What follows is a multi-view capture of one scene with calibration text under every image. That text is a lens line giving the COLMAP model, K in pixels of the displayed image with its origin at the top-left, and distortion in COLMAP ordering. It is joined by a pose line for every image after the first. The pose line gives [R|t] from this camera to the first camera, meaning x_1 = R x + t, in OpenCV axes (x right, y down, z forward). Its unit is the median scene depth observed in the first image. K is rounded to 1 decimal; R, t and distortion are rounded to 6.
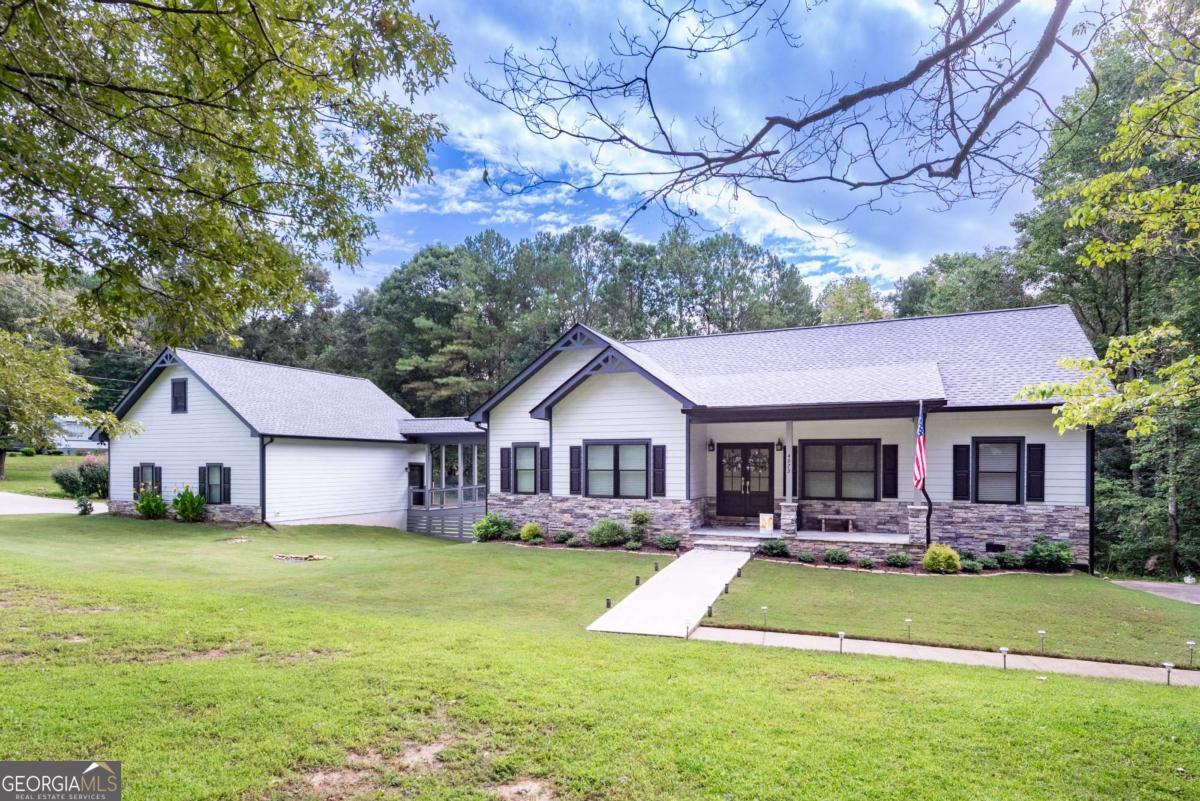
lens RADIAL K [[638.4, 0, 629.5], [0, 638.4, 469.6], [0, 0, 1]] dist [0.001968, -0.000681]
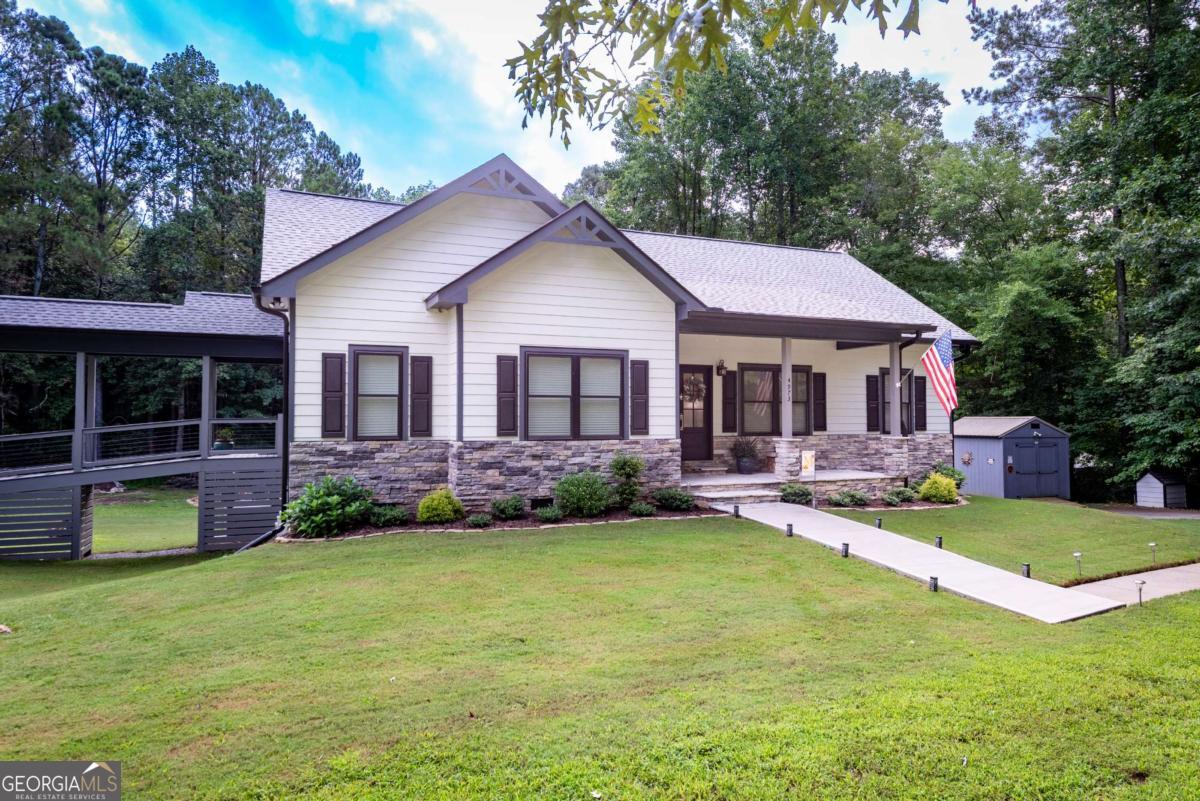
lens RADIAL K [[742.7, 0, 596.7], [0, 742.7, 391.2], [0, 0, 1]] dist [0.014983, -0.004017]
pose [[0.687387, 0.023070, 0.725925, -0.537351], [0.007045, 0.999237, -0.038427, 0.024185], [-0.726257, 0.031528, 0.686700, 0.462257]]
